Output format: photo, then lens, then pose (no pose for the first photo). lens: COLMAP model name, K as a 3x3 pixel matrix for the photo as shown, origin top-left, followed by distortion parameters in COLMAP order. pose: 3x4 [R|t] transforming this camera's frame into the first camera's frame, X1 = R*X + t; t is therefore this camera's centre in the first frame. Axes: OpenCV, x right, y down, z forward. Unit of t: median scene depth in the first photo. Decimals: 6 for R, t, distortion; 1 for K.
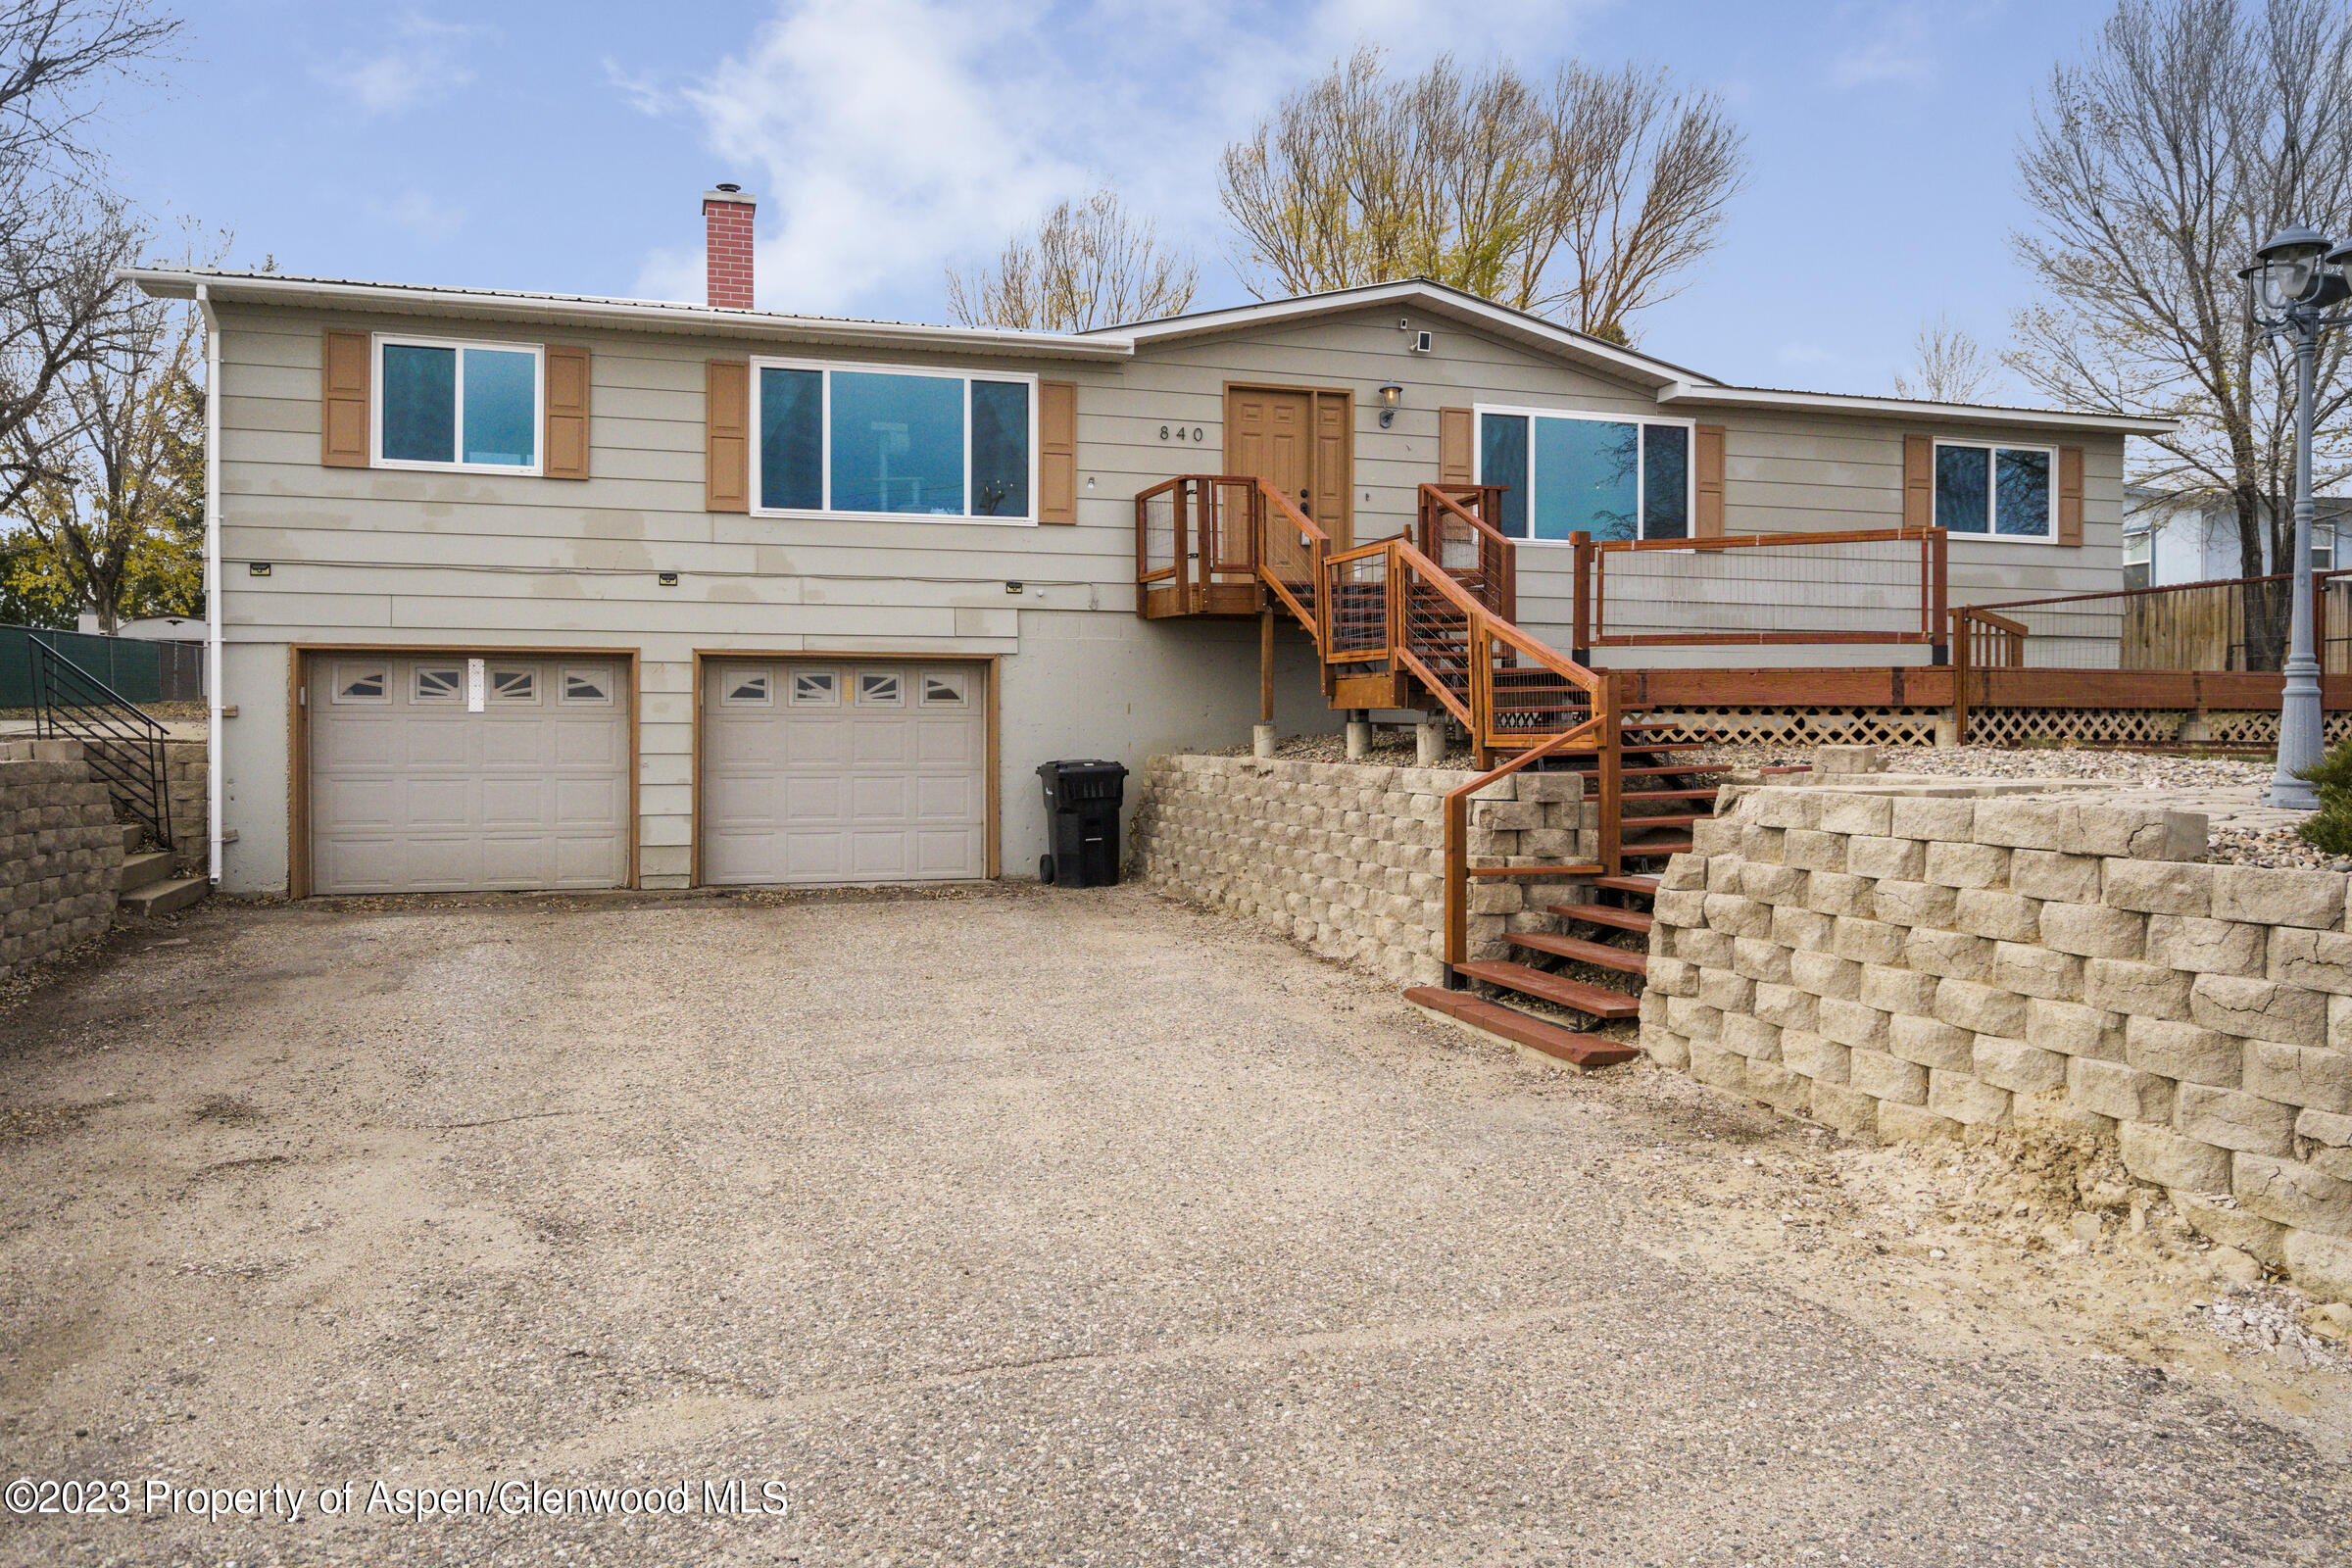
lens RADIAL K [[1613.9, 0, 1176.0], [0, 1613.9, 784.0], [0, 0, 1]] dist [-0.002006, 0.002602]
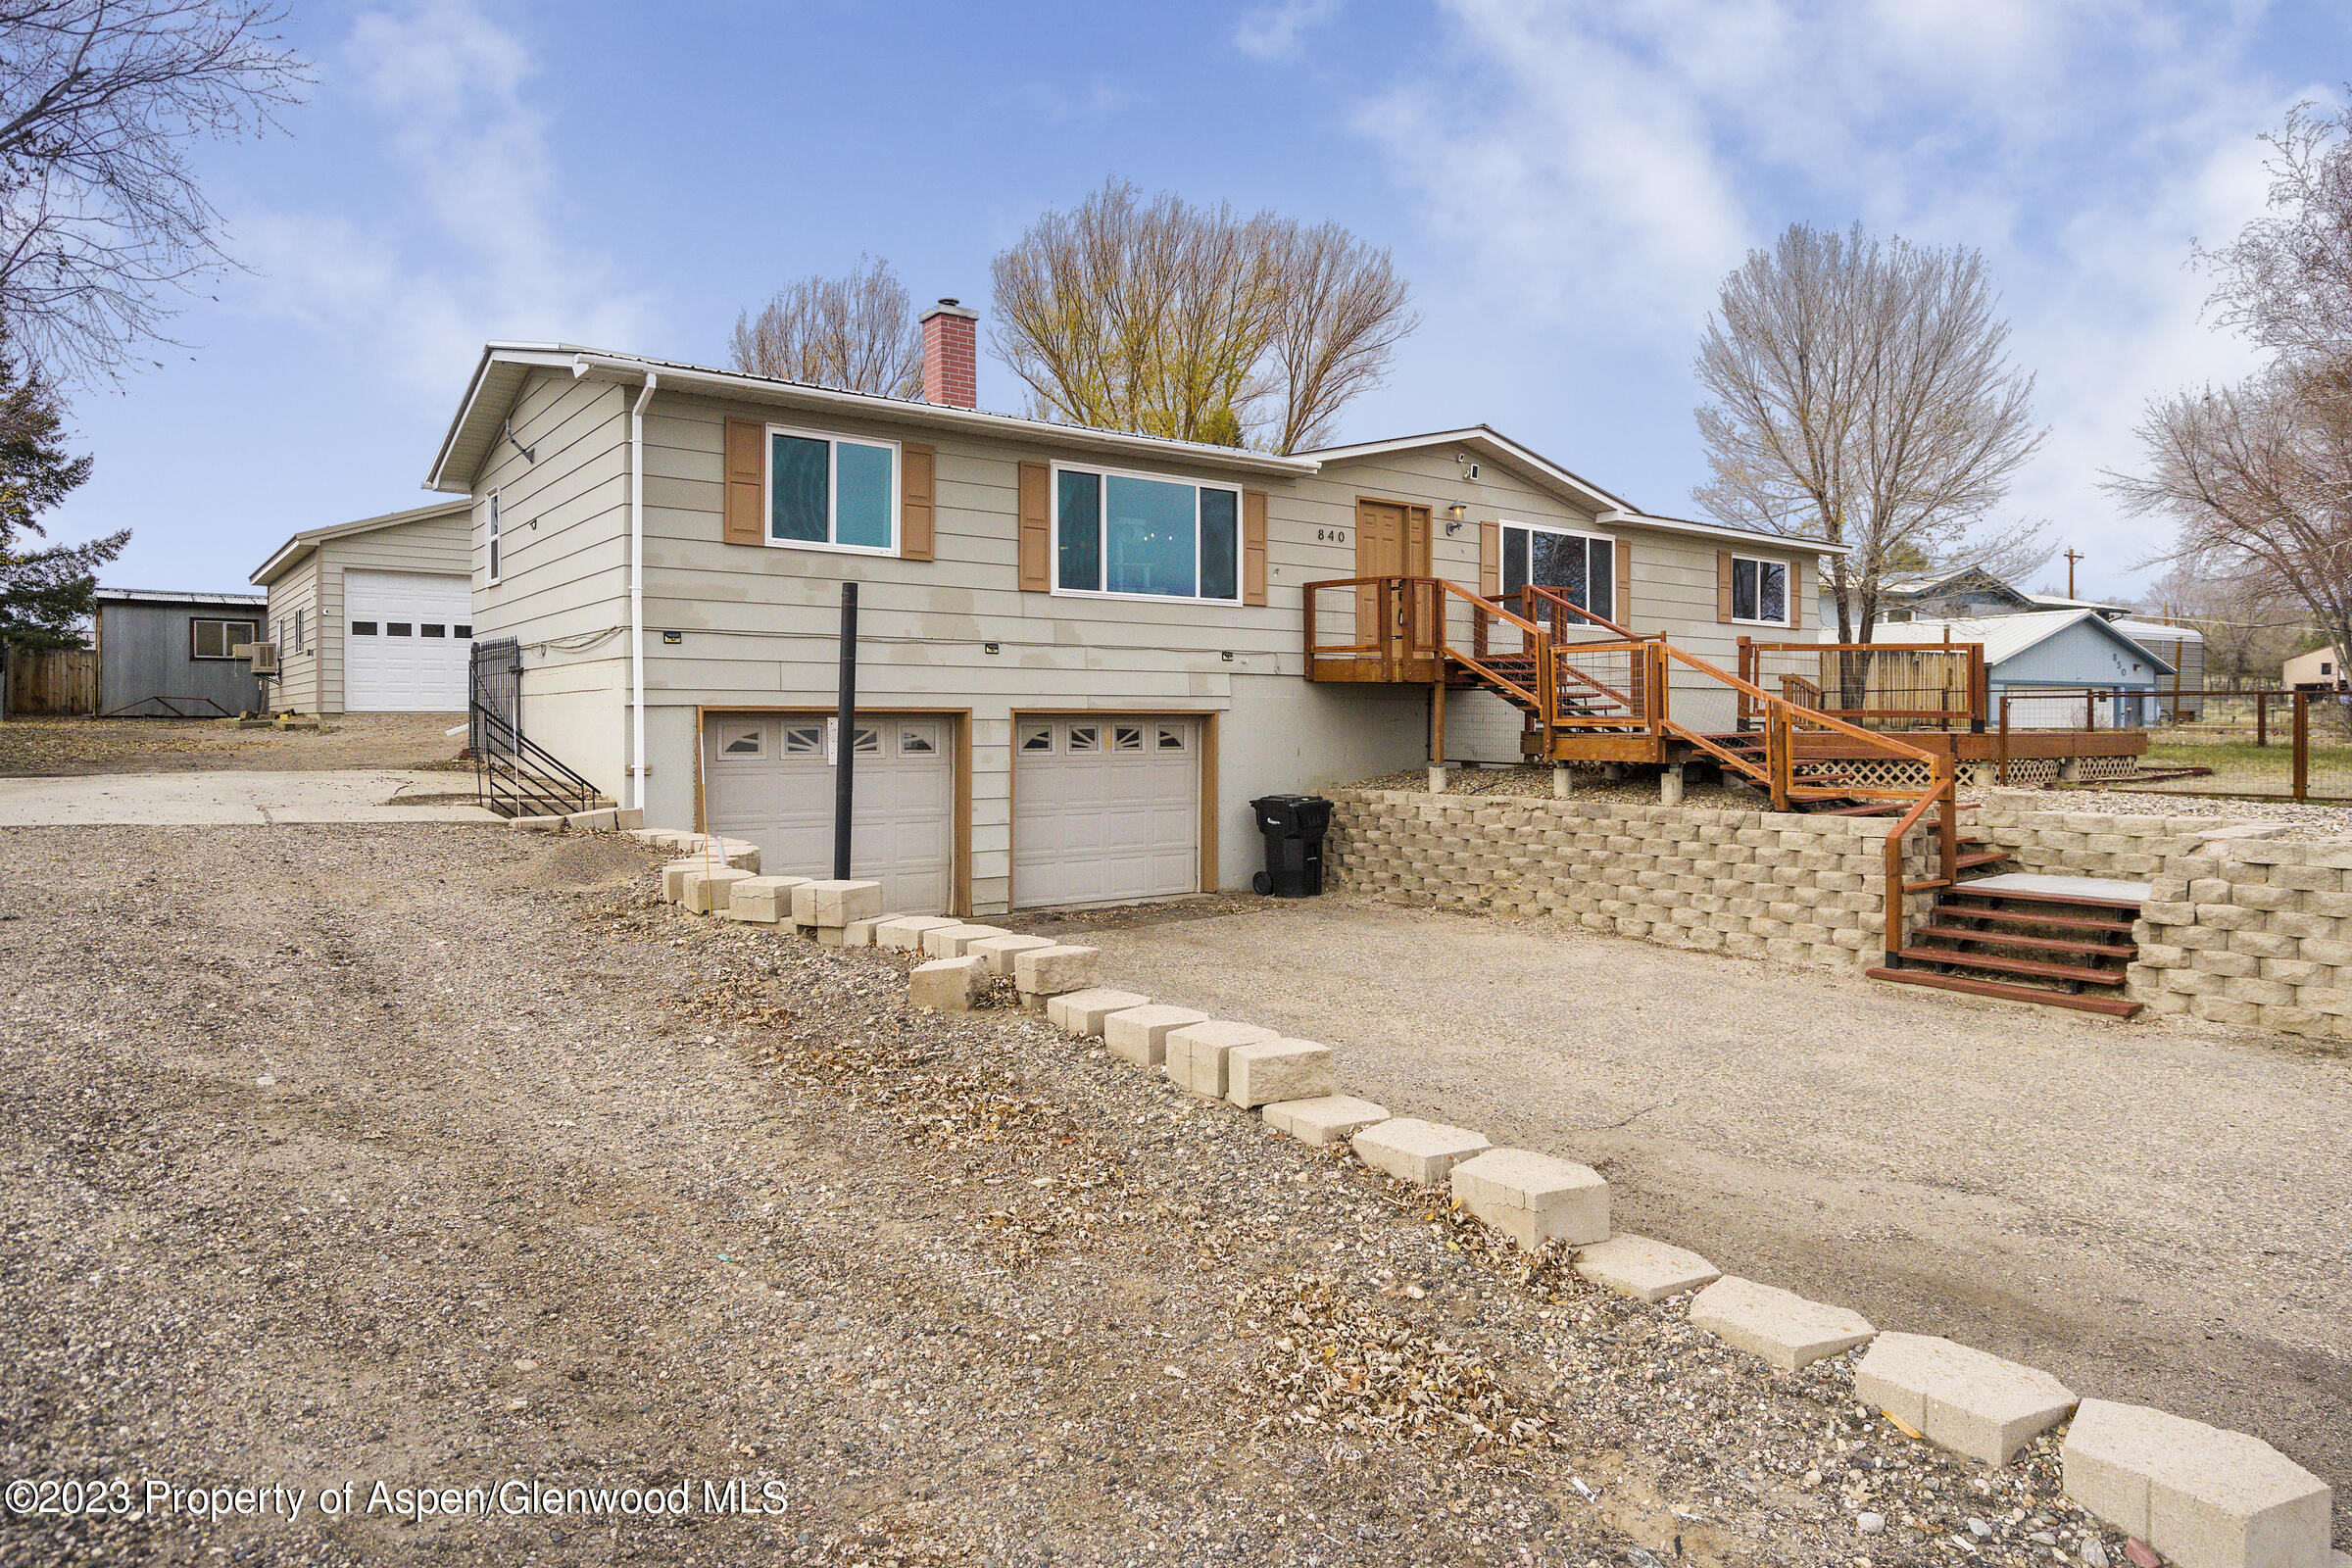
lens RADIAL K [[1363.9, 0, 1176.0], [0, 1363.9, 784.0], [0, 0, 1]] dist [0.000747, -0.000030]
pose [[0.941733, -0.016655, 0.335949, -0.507484], [0.013078, 0.999831, 0.012908, -0.038999], [-0.336107, -0.007762, 0.941792, 0.027283]]
